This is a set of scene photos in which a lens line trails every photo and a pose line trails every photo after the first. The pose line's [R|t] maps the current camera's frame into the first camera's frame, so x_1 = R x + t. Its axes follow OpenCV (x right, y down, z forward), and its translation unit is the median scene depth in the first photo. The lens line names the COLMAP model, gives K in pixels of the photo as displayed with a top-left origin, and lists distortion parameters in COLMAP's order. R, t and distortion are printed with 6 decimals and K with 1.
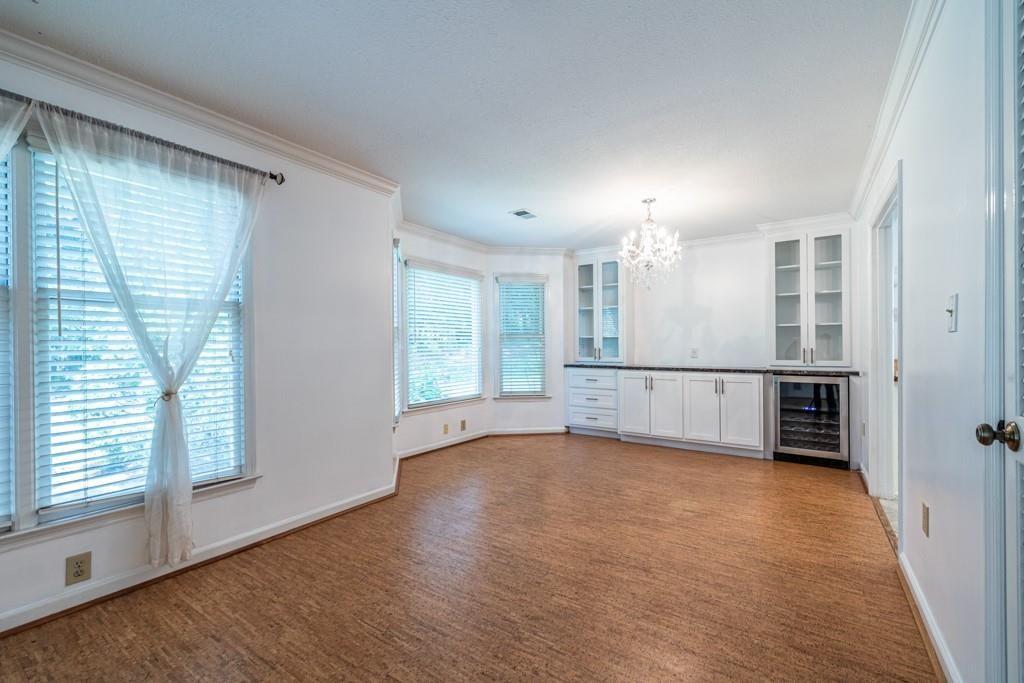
lens RADIAL K [[434.5, 0, 512.0], [0, 434.5, 341.5], [0, 0, 1]] dist [-0.000537, -0.000038]
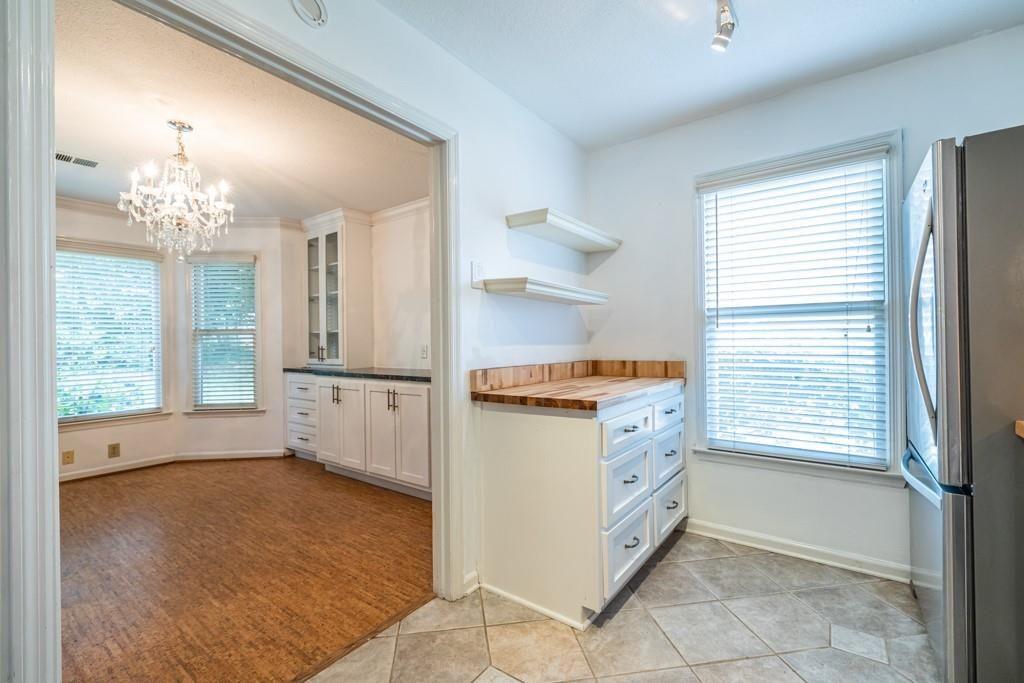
lens RADIAL K [[445.7, 0, 512.0], [0, 445.7, 341.5], [0, 0, 1]] dist [-0.003878, -0.000283]
pose [[0.999617, -0.009791, -0.025875, 0.614842], [0.009946, 0.999933, 0.005883, 0.005354], [0.025816, -0.006138, 0.999648, 0.251120]]
